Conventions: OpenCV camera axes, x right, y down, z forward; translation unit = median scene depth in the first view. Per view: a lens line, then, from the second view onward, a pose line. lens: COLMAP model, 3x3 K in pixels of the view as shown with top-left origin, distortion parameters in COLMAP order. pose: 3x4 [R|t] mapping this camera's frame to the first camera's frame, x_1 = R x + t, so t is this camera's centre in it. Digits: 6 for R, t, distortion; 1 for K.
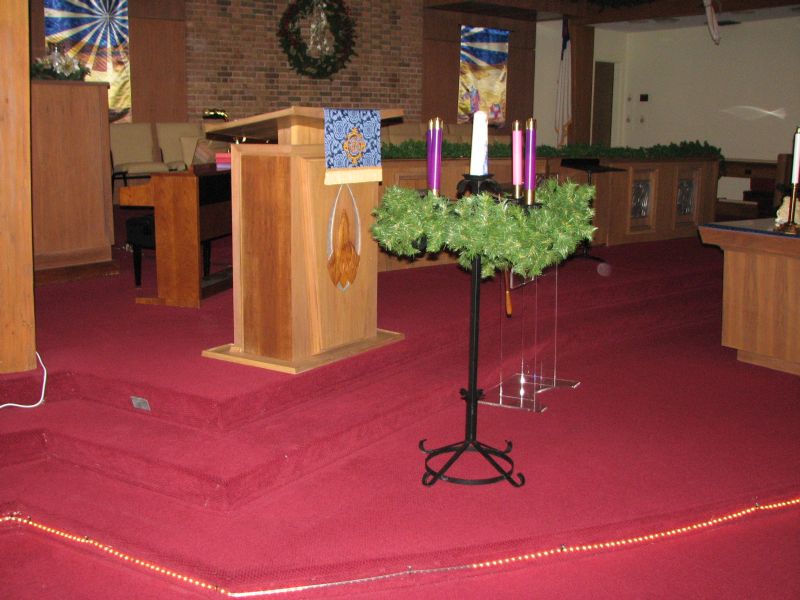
lens RADIAL K [[854.9, 0, 392.9], [0, 854.9, 304.9], [0, 0, 1]] dist [-0.111951, 0.000000]
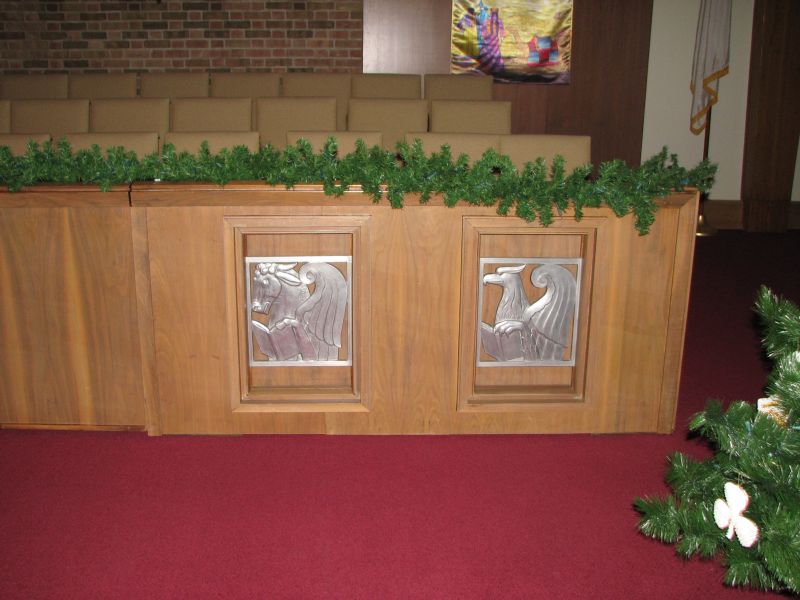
lens RADIAL K [[854.9, 0, 383.4], [0, 854.9, 282.7], [0, 0, 1]] dist [-0.111951, 0.000000]
pose [[0.819974, 0.144421, -0.553881, 0.411942], [-0.121867, 0.989509, 0.077595, -0.139101], [0.559277, 0.003873, 0.828972, 0.619995]]
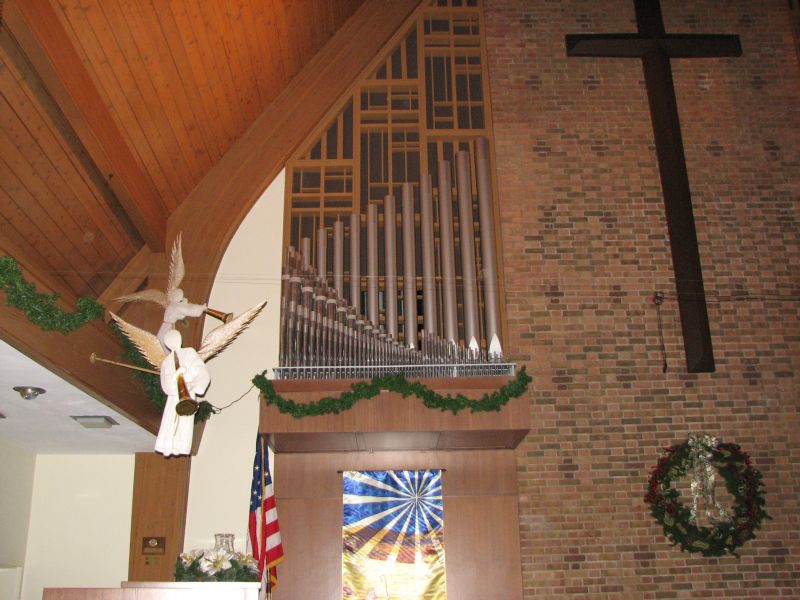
lens RADIAL K [[854.9, 0, 385.5], [0, 854.9, 319.9], [0, 0, 1]] dist [-0.111951, 0.000000]
pose [[0.792317, -0.221234, -0.568585, 0.135559], [-0.106708, 0.867325, -0.486169, -0.069180], [0.600705, 0.445873, 0.663589, 0.282683]]
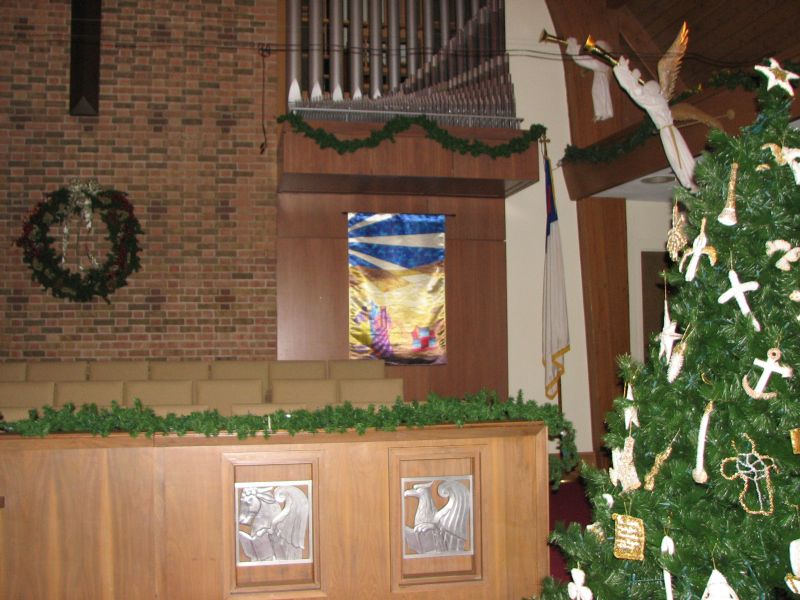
lens RADIAL K [[854.9, 0, 361.4], [0, 854.9, 302.9], [0, 0, 1]] dist [-0.111951, 0.000000]
pose [[0.884138, -0.046532, -0.464903, 0.452240], [-0.079182, 0.965712, -0.247244, -0.108956], [0.460468, 0.255410, 0.850138, 0.505740]]
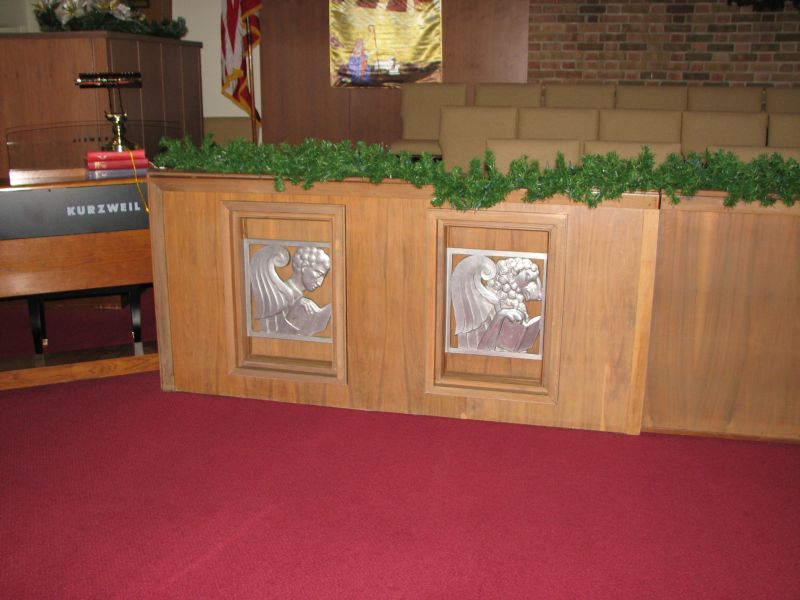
lens RADIAL K [[858.8, 0, 388.2], [0, 858.8, 281.4], [0, 0, 1]] dist [-0.062484, 0.000000]
pose [[0.629362, 0.178077, -0.756434, 0.214736], [-0.161574, 0.982104, 0.096773, -0.101875], [0.760130, 0.061315, 0.646872, 0.450134]]
